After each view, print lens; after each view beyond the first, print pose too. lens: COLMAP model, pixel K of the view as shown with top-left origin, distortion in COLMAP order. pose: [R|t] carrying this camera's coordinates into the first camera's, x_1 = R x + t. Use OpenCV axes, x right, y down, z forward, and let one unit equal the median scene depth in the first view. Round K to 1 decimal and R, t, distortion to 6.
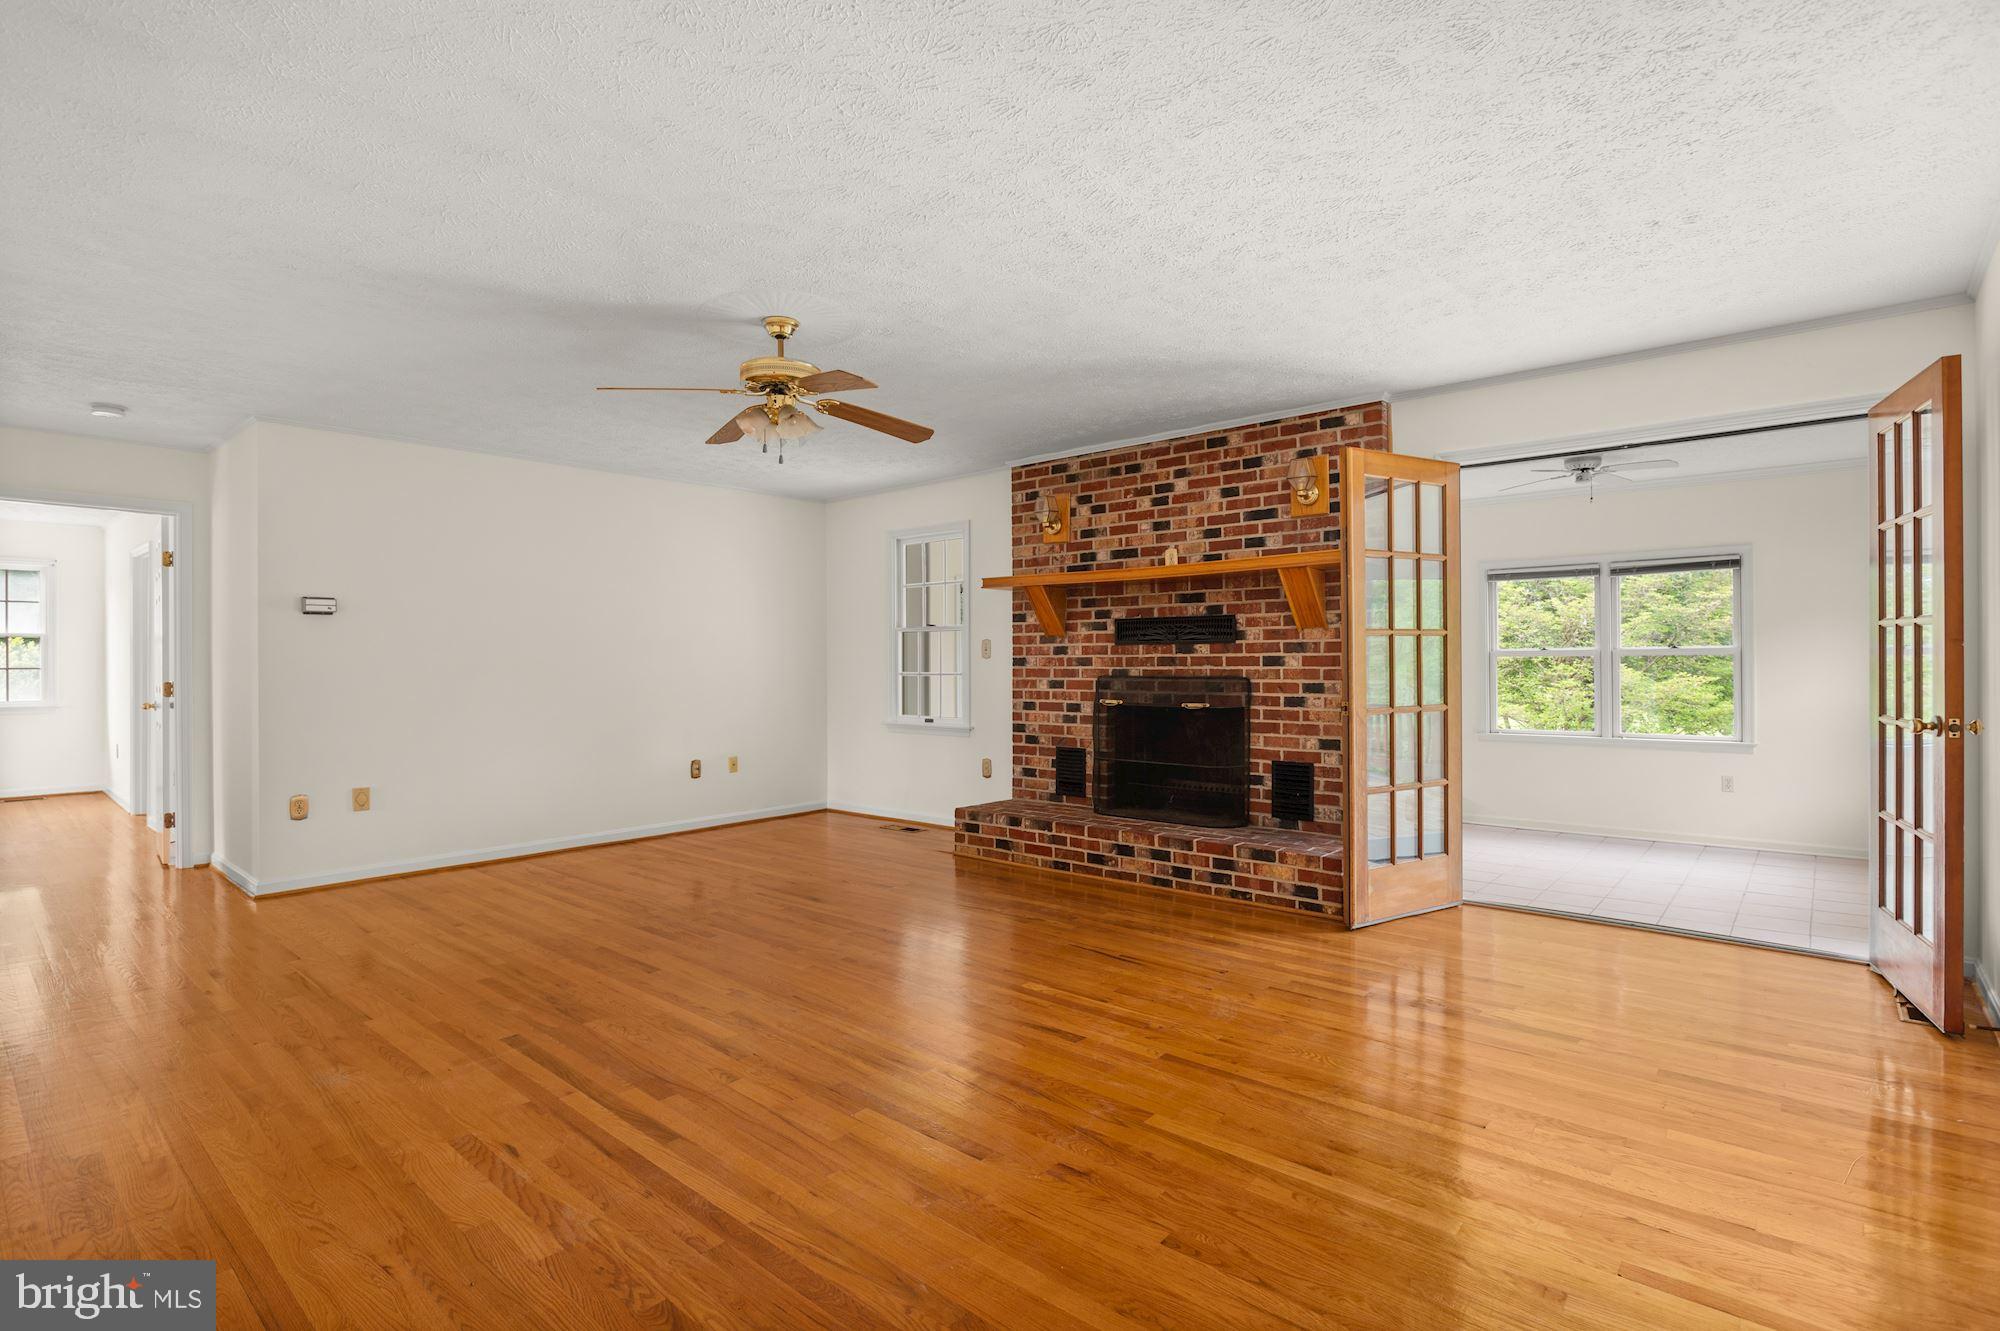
lens RADIAL K [[953.3, 0, 1003.5], [0, 953.3, 661.2], [0, 0, 1]] dist [-0.015779, 0.006888]
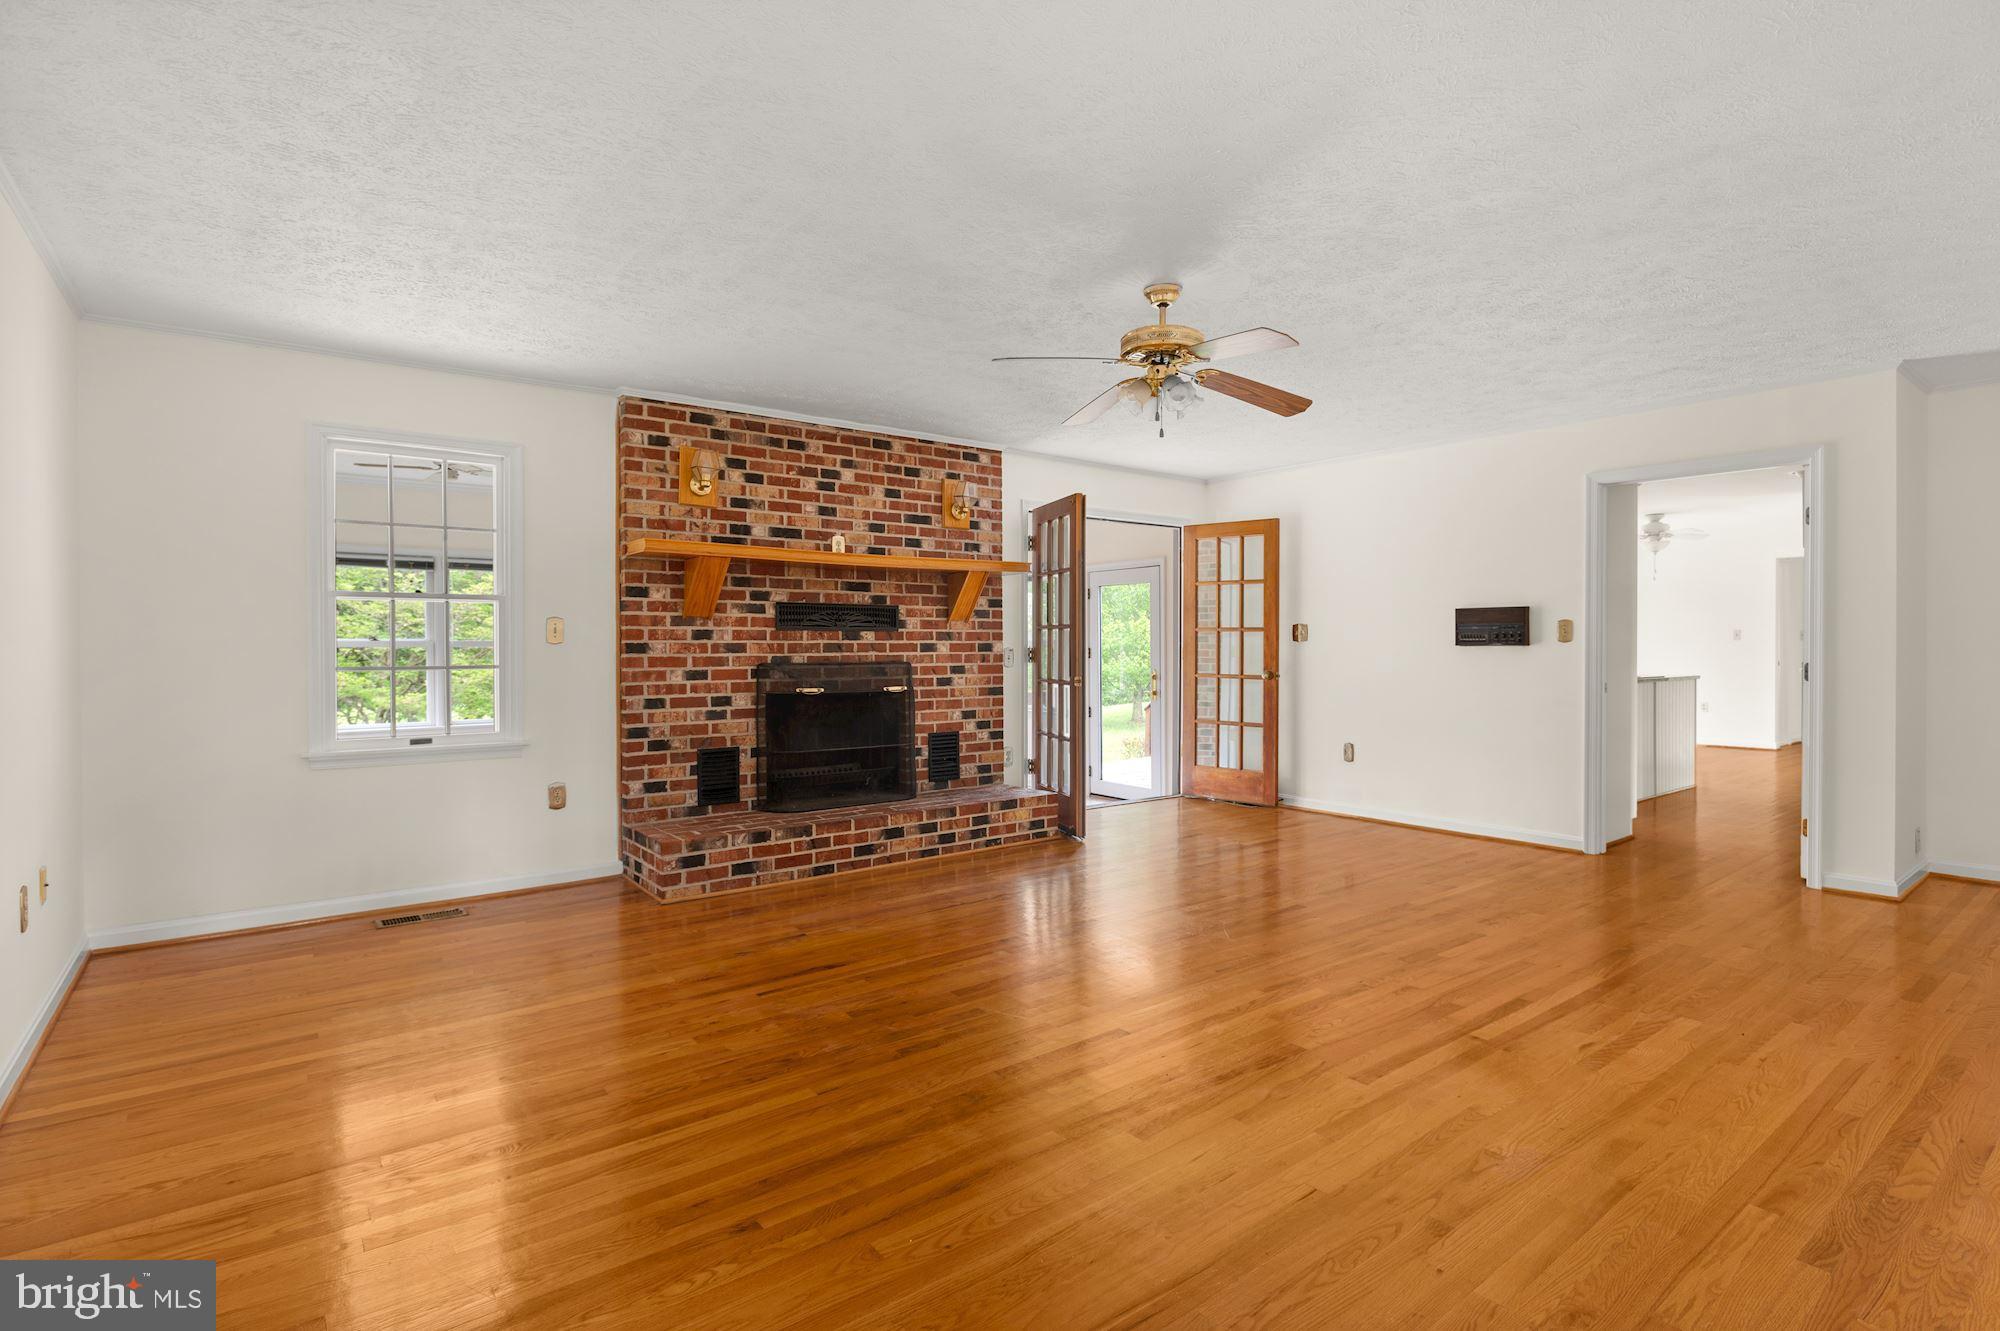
lens RADIAL K [[966.3, 0, 993.7], [0, 966.3, 652.9], [0, 0, 1]] dist [-0.020974, 0.007067]
pose [[0.207646, -0.001009, 0.978203, -0.793076], [0.002998, 0.999995, 0.000395, 0.005704], [-0.978199, 0.002850, 0.207648, 0.629938]]
